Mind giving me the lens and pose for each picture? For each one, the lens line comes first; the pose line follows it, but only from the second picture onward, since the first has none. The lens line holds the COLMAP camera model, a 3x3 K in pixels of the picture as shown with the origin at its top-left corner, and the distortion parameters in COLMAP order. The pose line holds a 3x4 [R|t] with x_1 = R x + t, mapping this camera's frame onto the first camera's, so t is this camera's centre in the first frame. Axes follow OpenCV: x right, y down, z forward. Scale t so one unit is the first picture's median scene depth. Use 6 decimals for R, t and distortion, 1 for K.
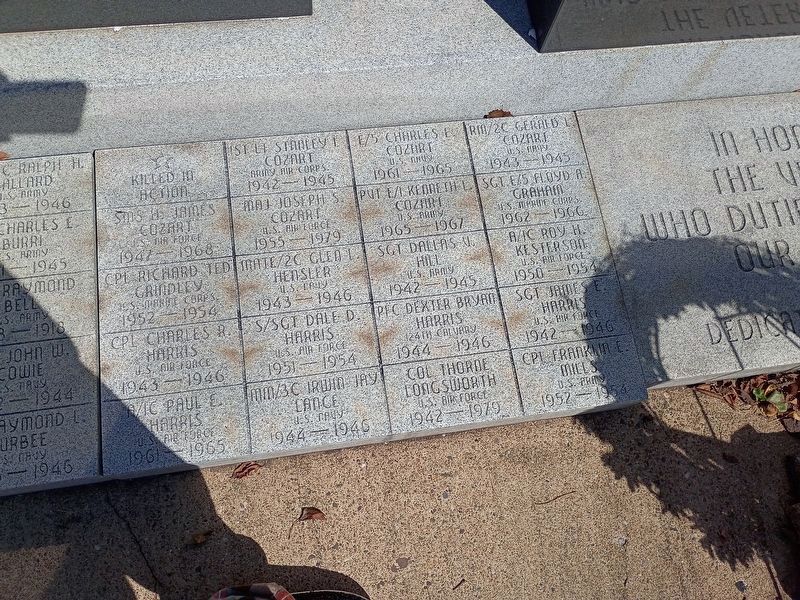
lens RADIAL K [[681.7, 0, 400.0], [0, 681.7, 300.0], [0, 0, 1]] dist [0.048811, -0.080109]
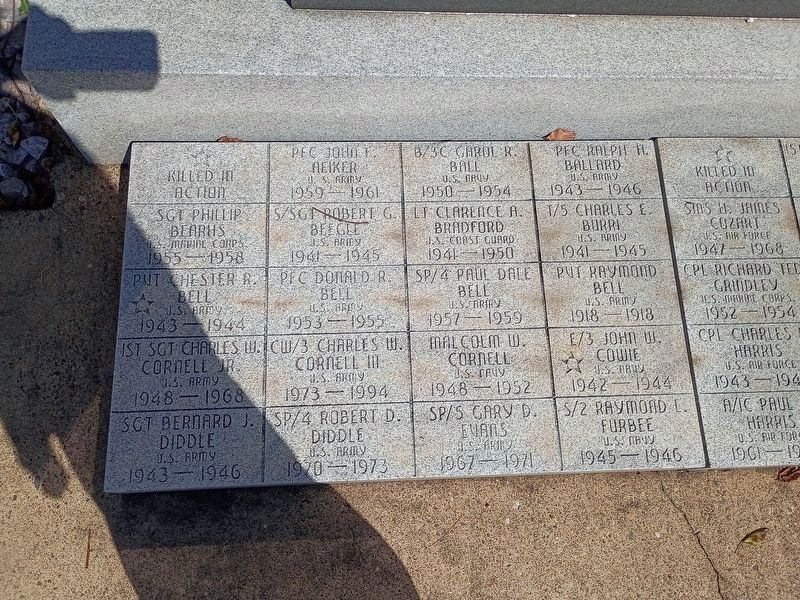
lens RADIAL K [[681.7, 0, 400.0], [0, 681.7, 300.0], [0, 0, 1]] dist [0.048811, -0.080109]
pose [[0.993513, 0.099182, -0.055625, -0.774347], [-0.097969, 0.994897, 0.024135, 0.029857], [0.057734, -0.018529, 0.998160, -0.020151]]
